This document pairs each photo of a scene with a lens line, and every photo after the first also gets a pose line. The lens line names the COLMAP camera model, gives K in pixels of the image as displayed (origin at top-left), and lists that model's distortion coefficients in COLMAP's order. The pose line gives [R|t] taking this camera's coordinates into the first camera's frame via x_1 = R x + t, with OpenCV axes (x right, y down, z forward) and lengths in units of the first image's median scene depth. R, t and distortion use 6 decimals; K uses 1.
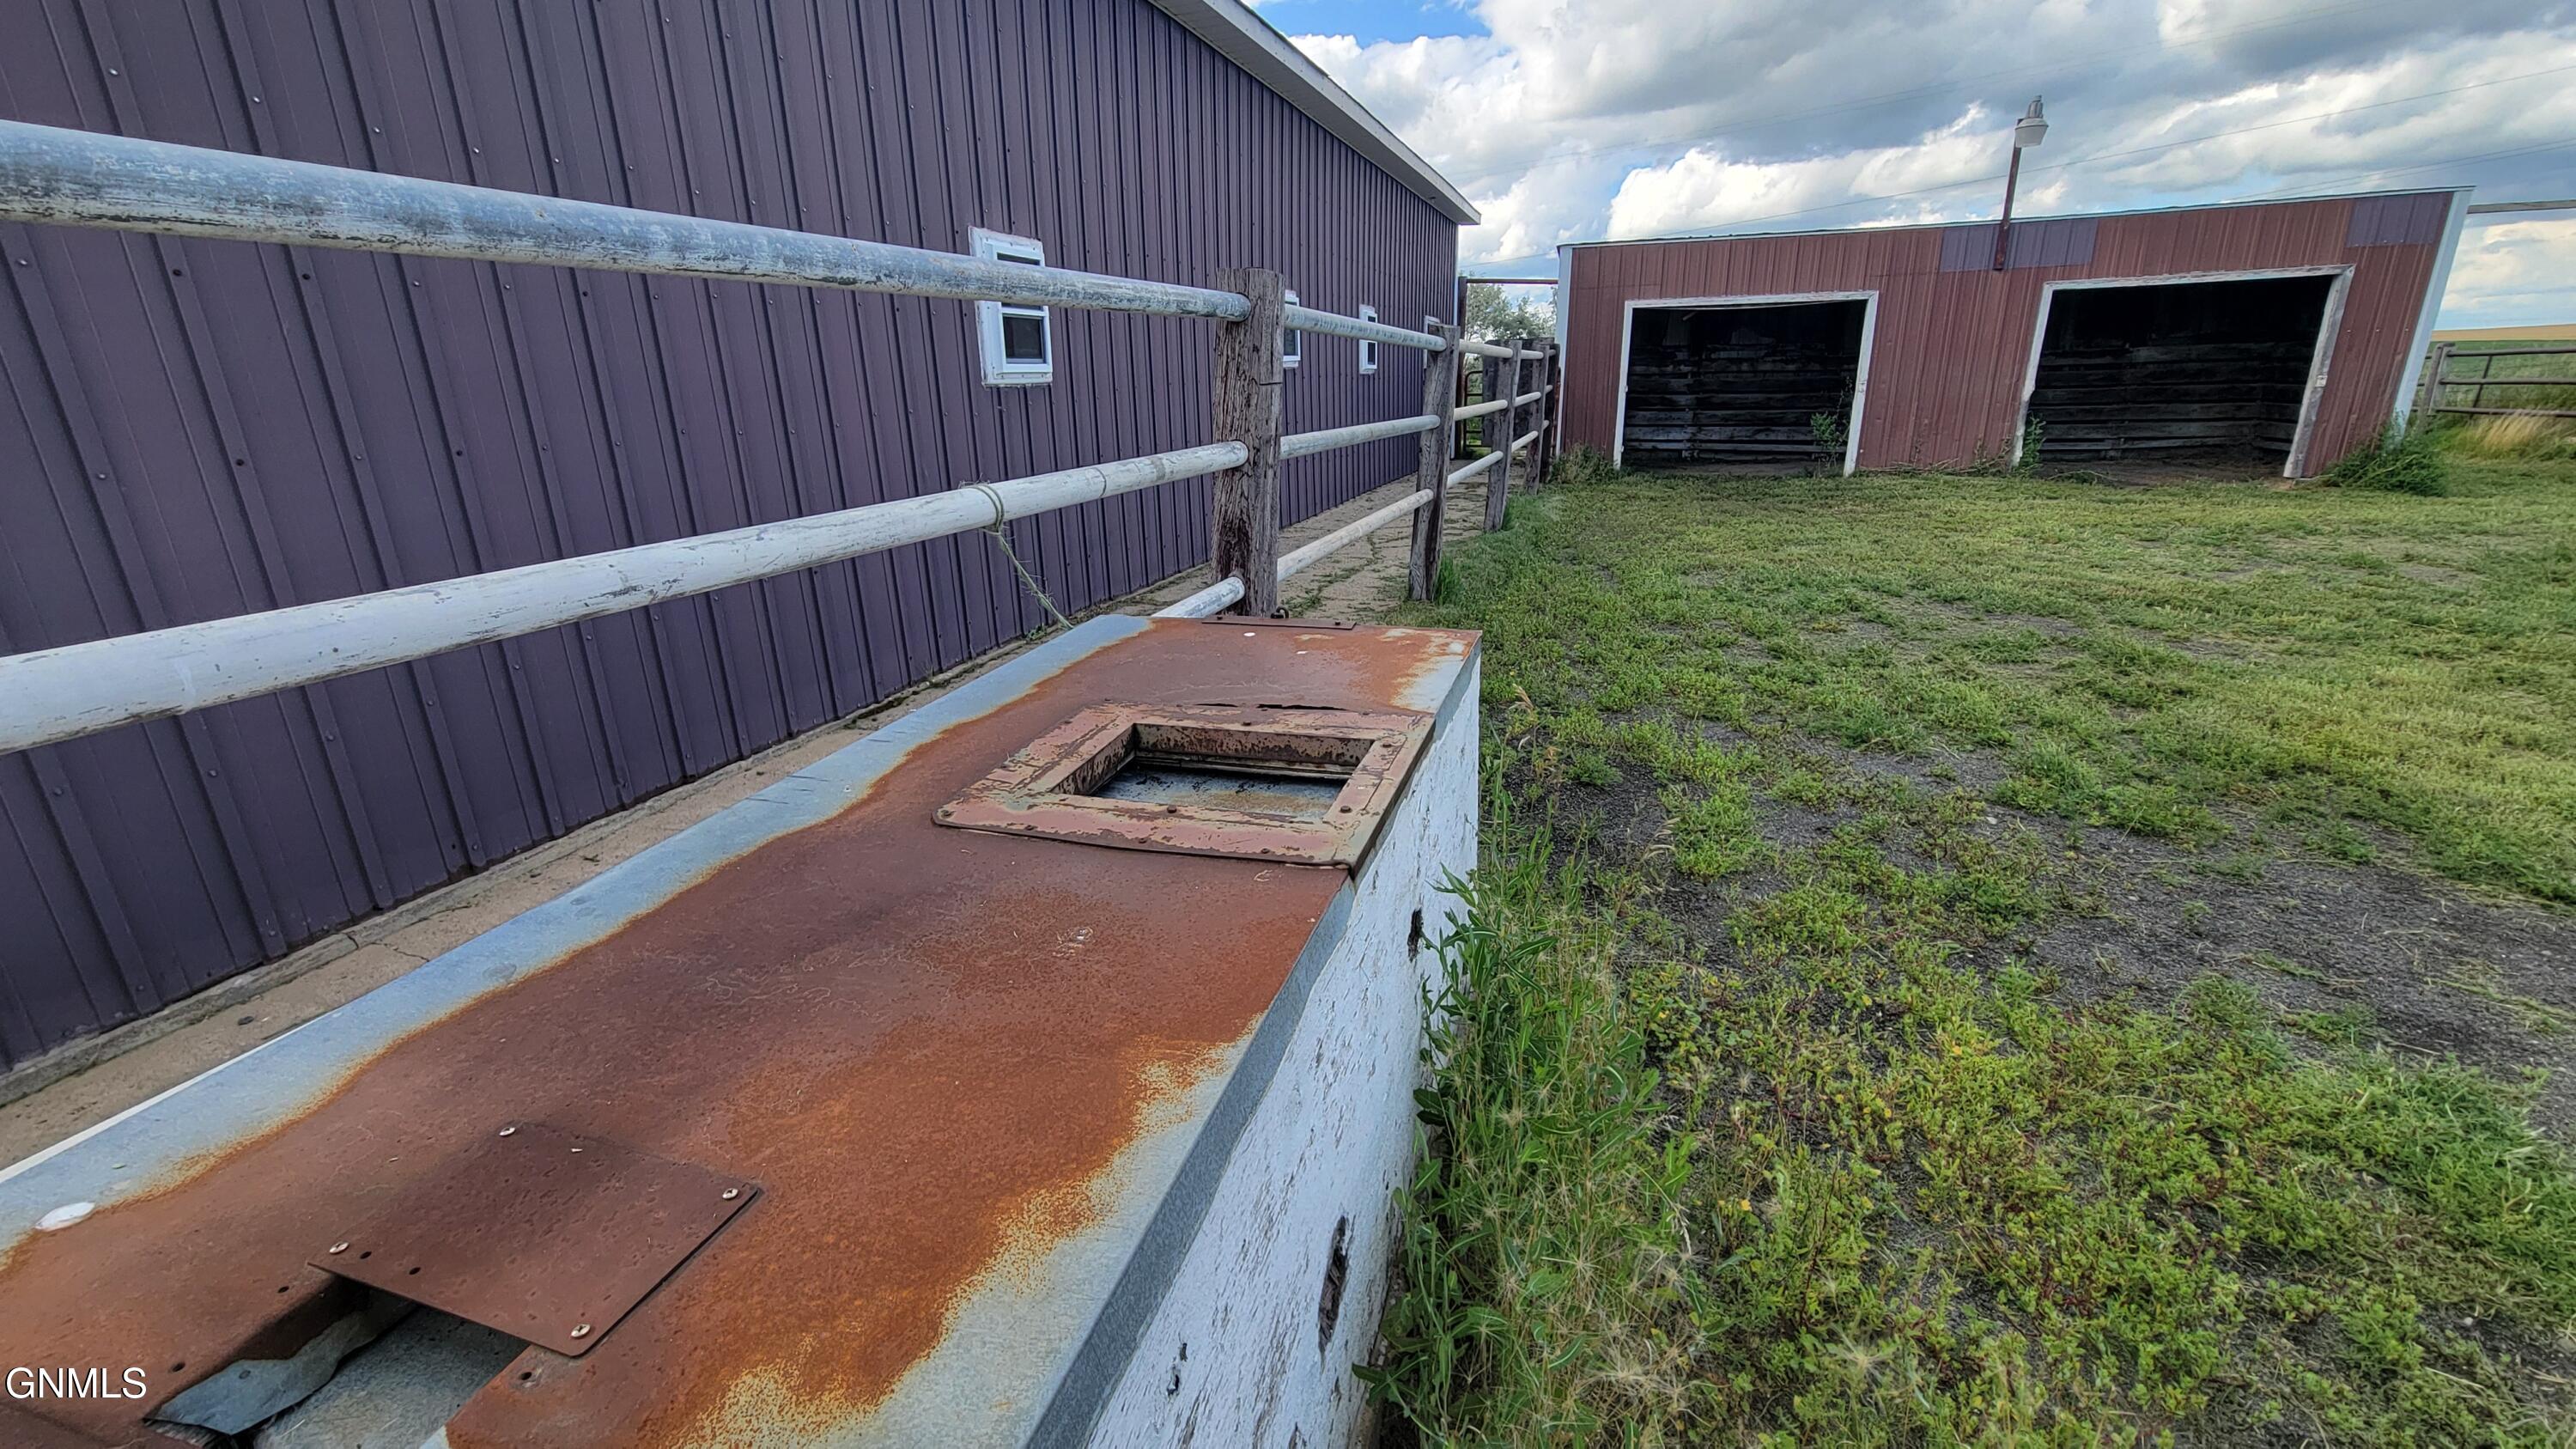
lens RADIAL K [[1052.9, 0, 1288.0], [0, 1052.9, 724.5], [0, 0, 1]] dist [0.002366, -0.002737]
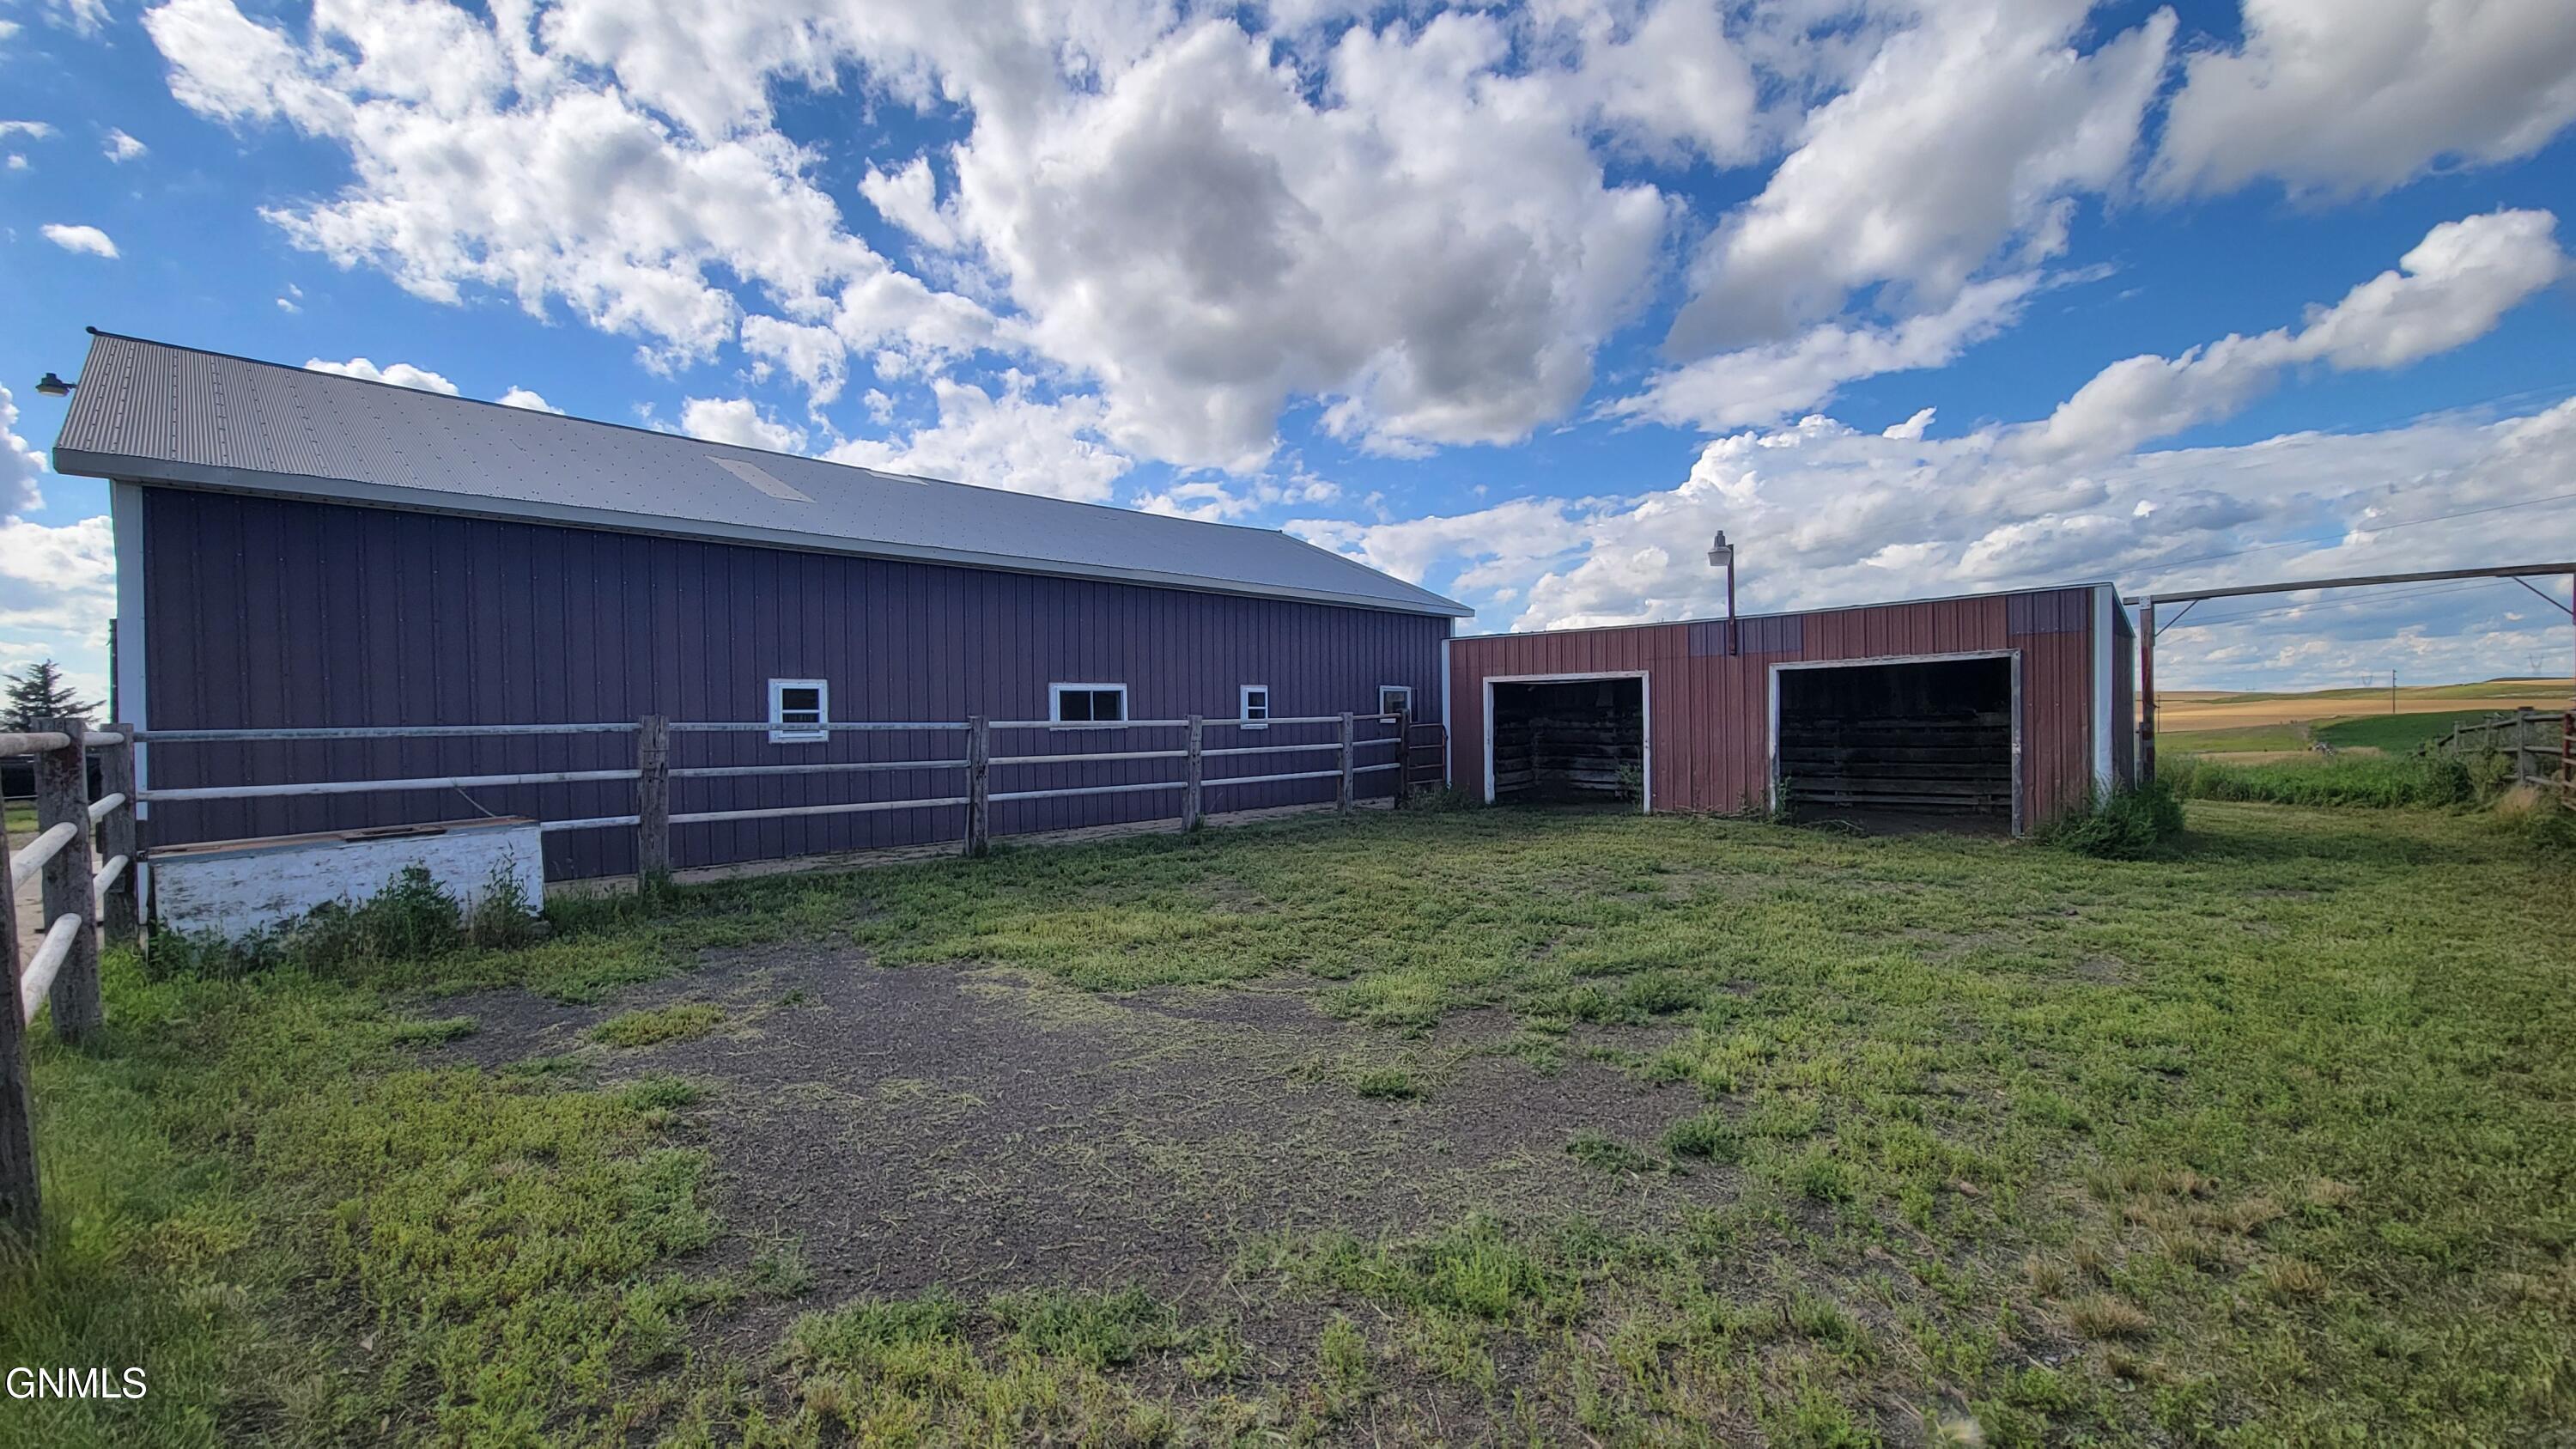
lens RADIAL K [[1049.0, 0, 1292.6], [0, 1049.0, 721.6], [0, 0, 1]] dist [-0.000505, -0.000455]
pose [[0.905170, 0.011856, -0.424884, 0.709530], [-0.139389, 0.952612, -0.270372, 0.039227], [0.401544, 0.303957, 0.863929, -0.221476]]
